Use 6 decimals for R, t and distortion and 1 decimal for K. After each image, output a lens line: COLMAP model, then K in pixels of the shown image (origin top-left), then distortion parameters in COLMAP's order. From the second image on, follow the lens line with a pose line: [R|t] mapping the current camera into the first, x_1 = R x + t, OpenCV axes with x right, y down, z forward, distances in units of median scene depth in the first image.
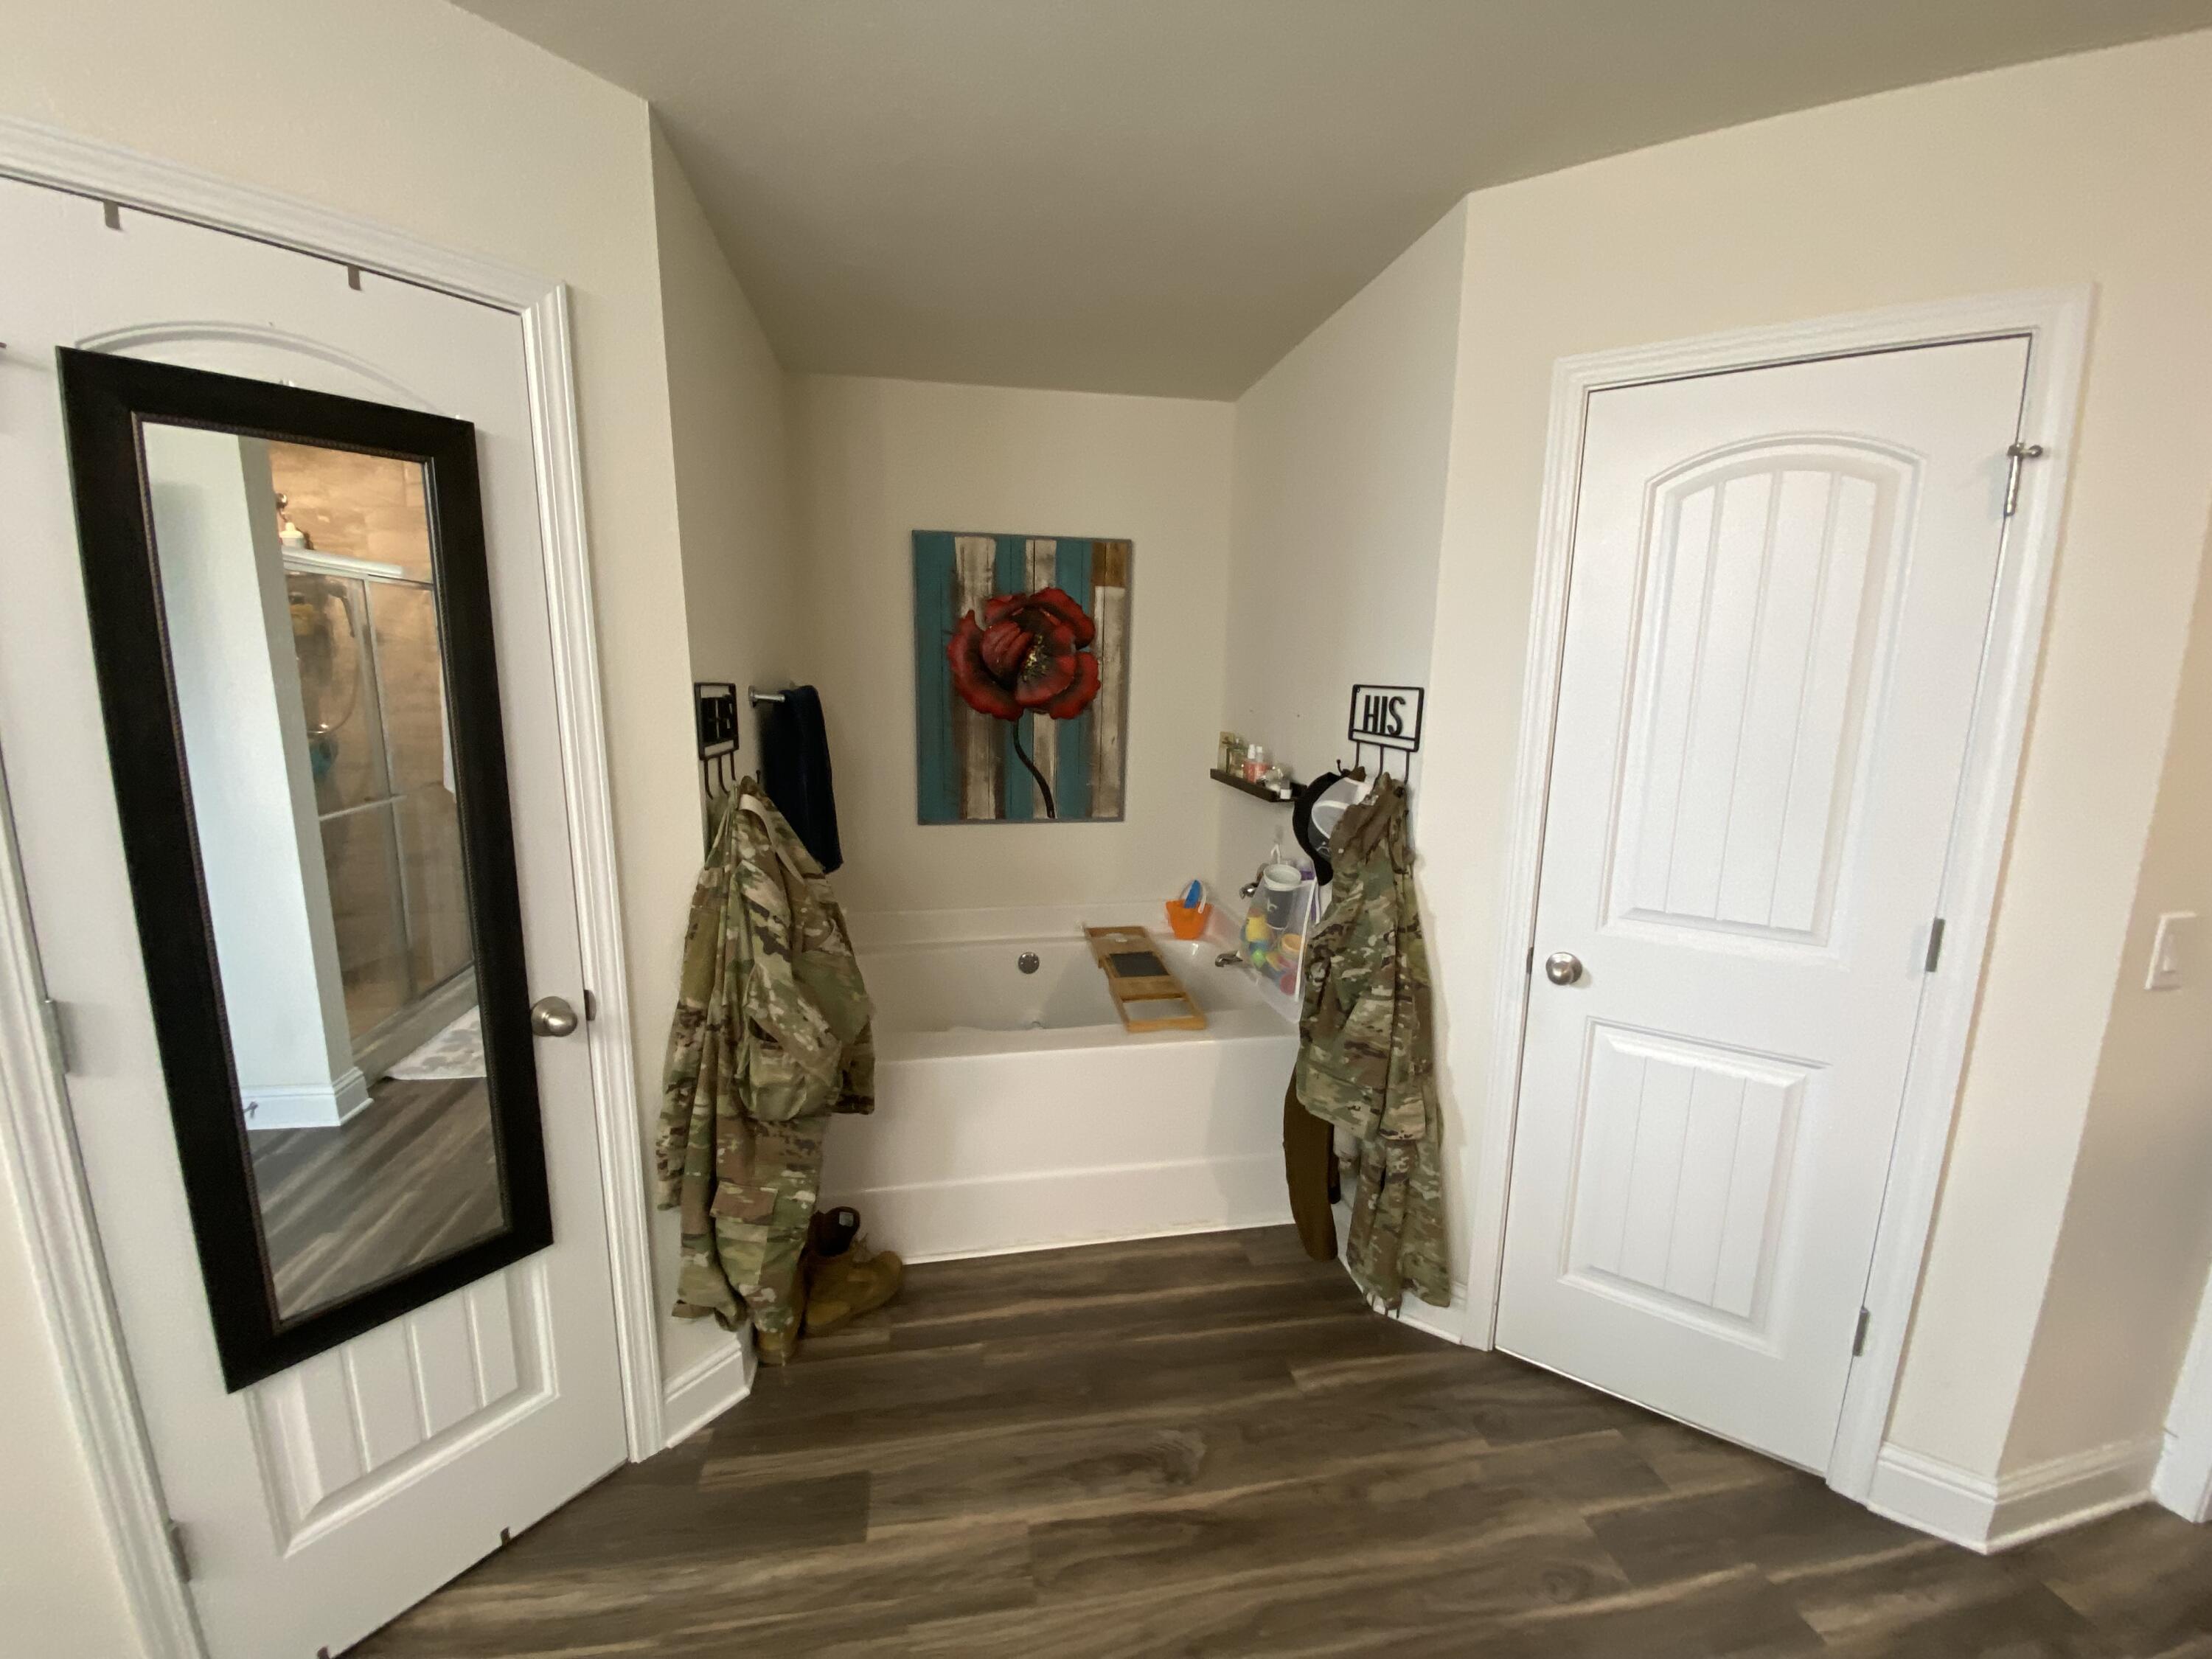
lens RADIAL K [[886.9, 0, 1099.9], [0, 886.9, 827.9], [0, 0, 1]] dist [0.023842, -0.023023]
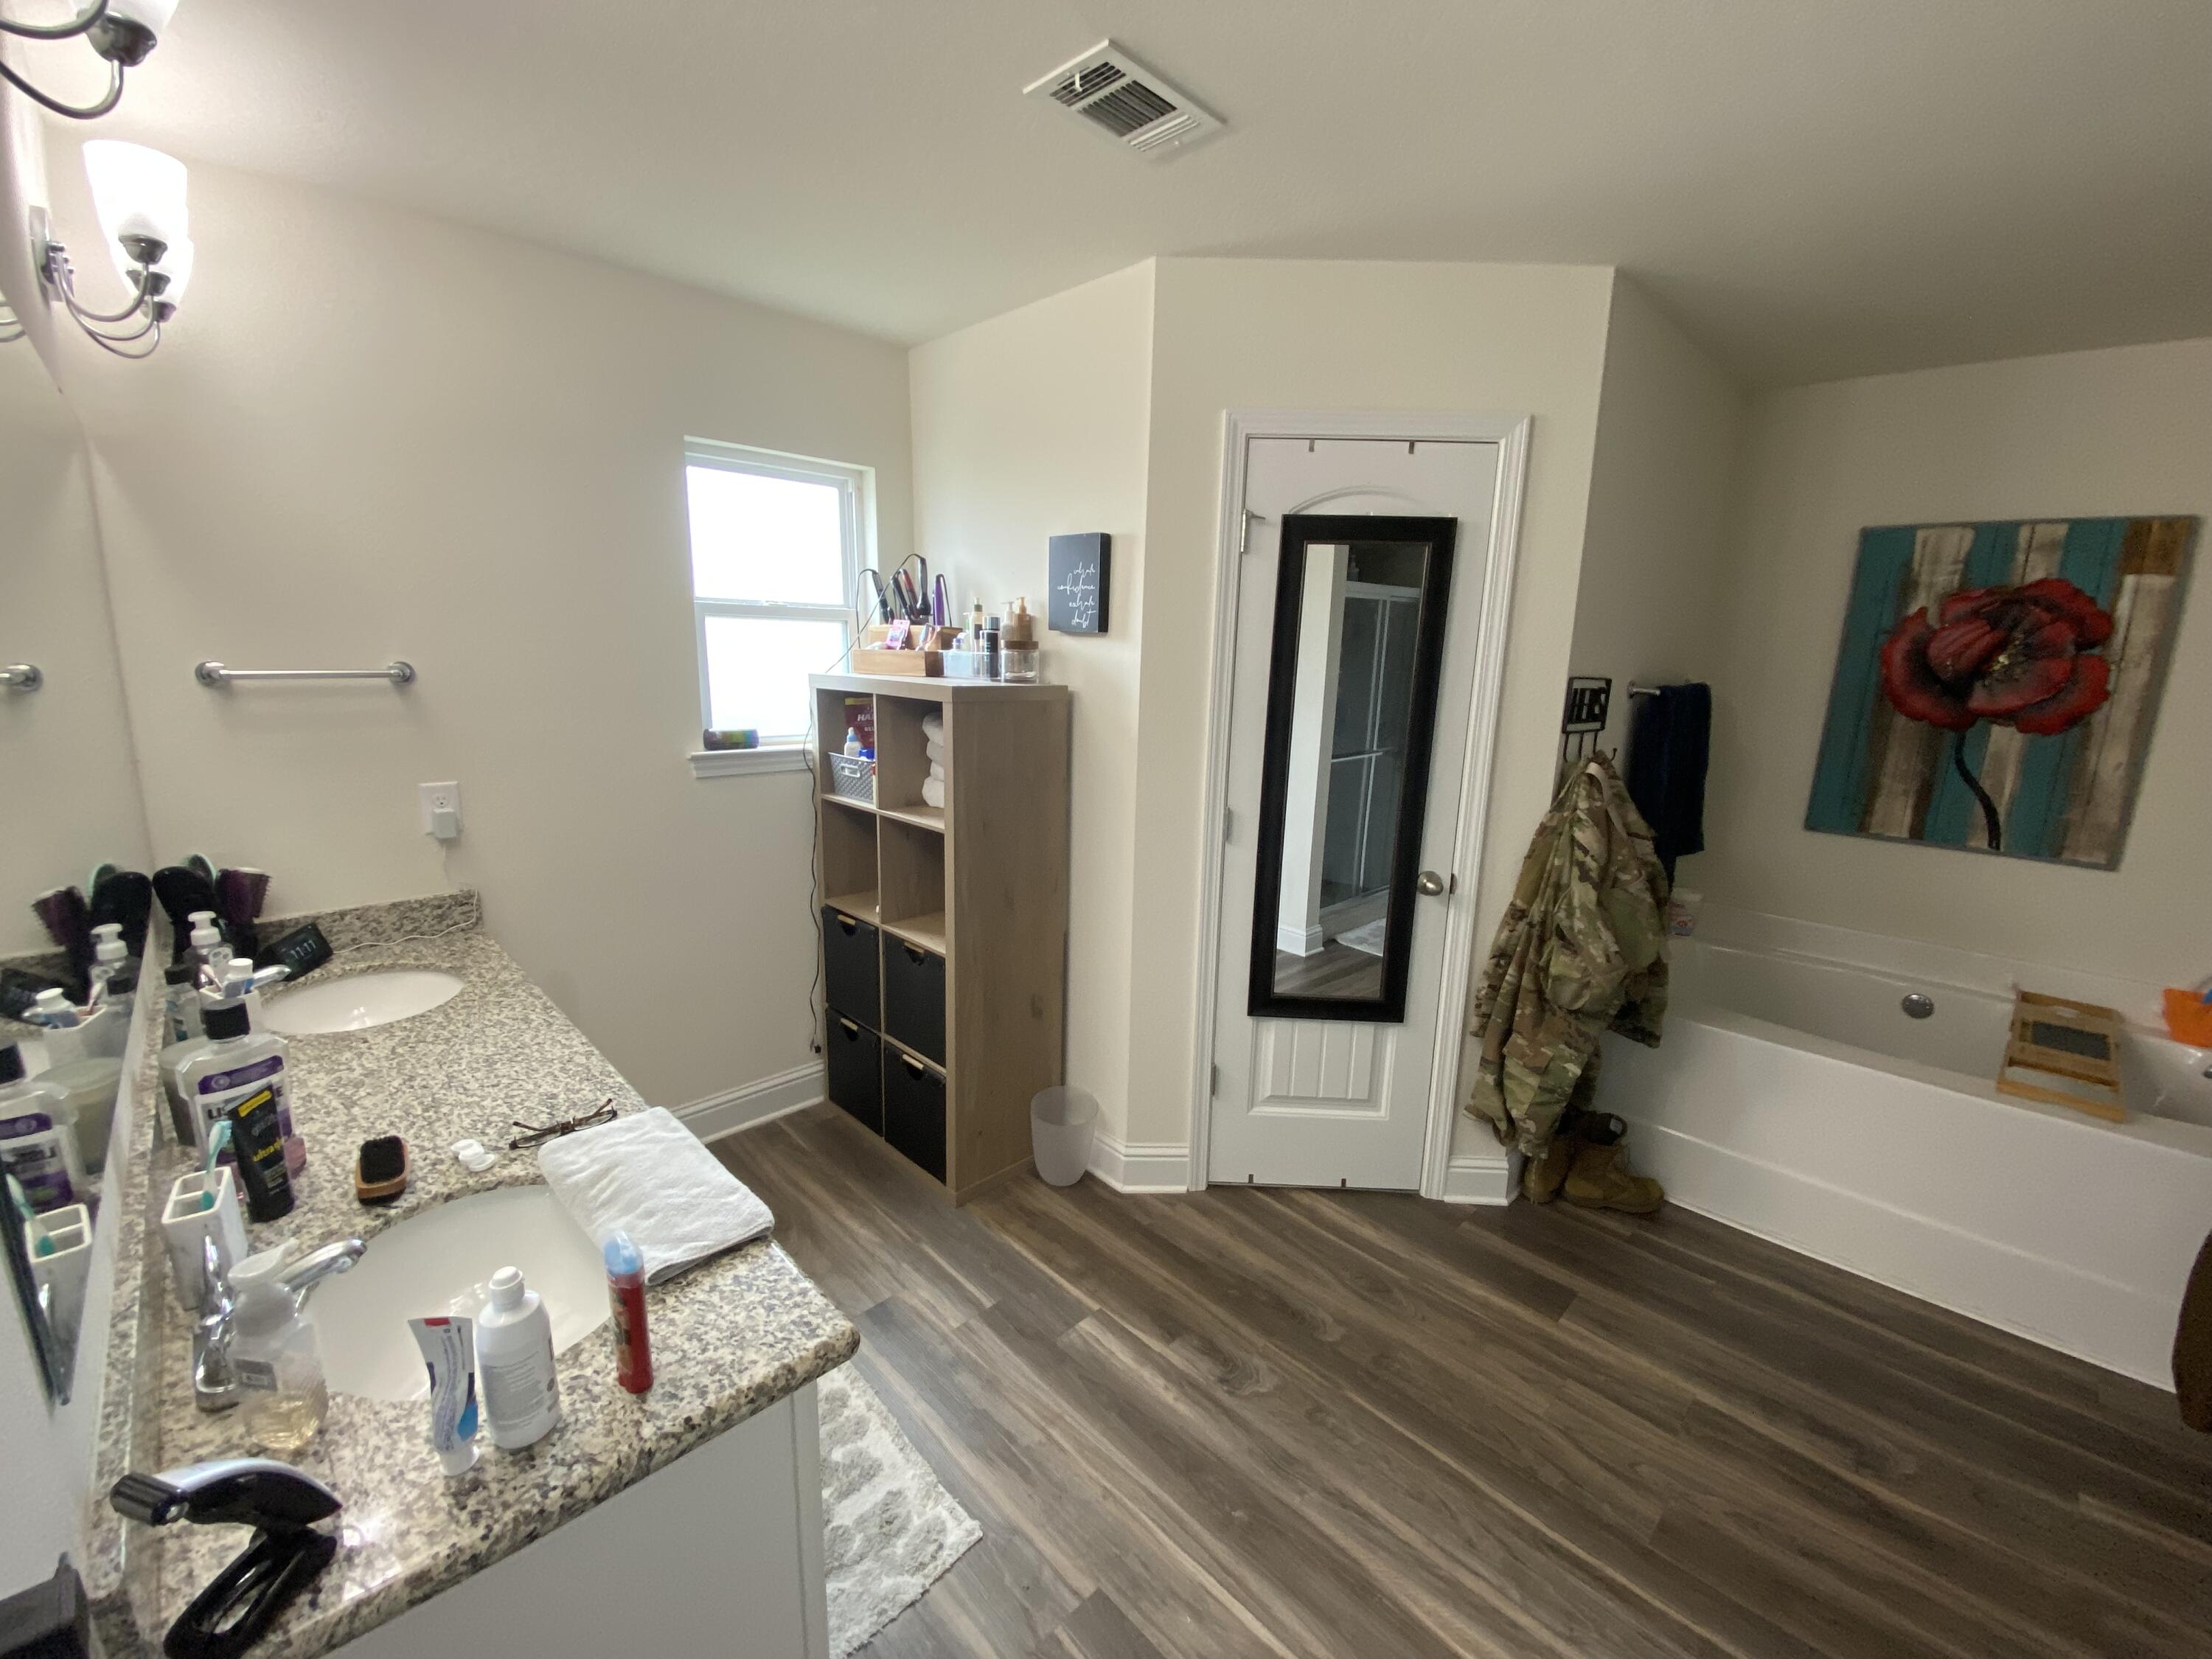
lens RADIAL K [[886.9, 0, 1099.9], [0, 886.9, 827.9], [0, 0, 1]] dist [0.023842, -0.023023]
pose [[0.561406, 0.166424, -0.810633, 0.283353], [-0.160903, 0.982827, 0.090341, 0.056552], [0.811747, 0.079716, 0.578543, -0.354594]]
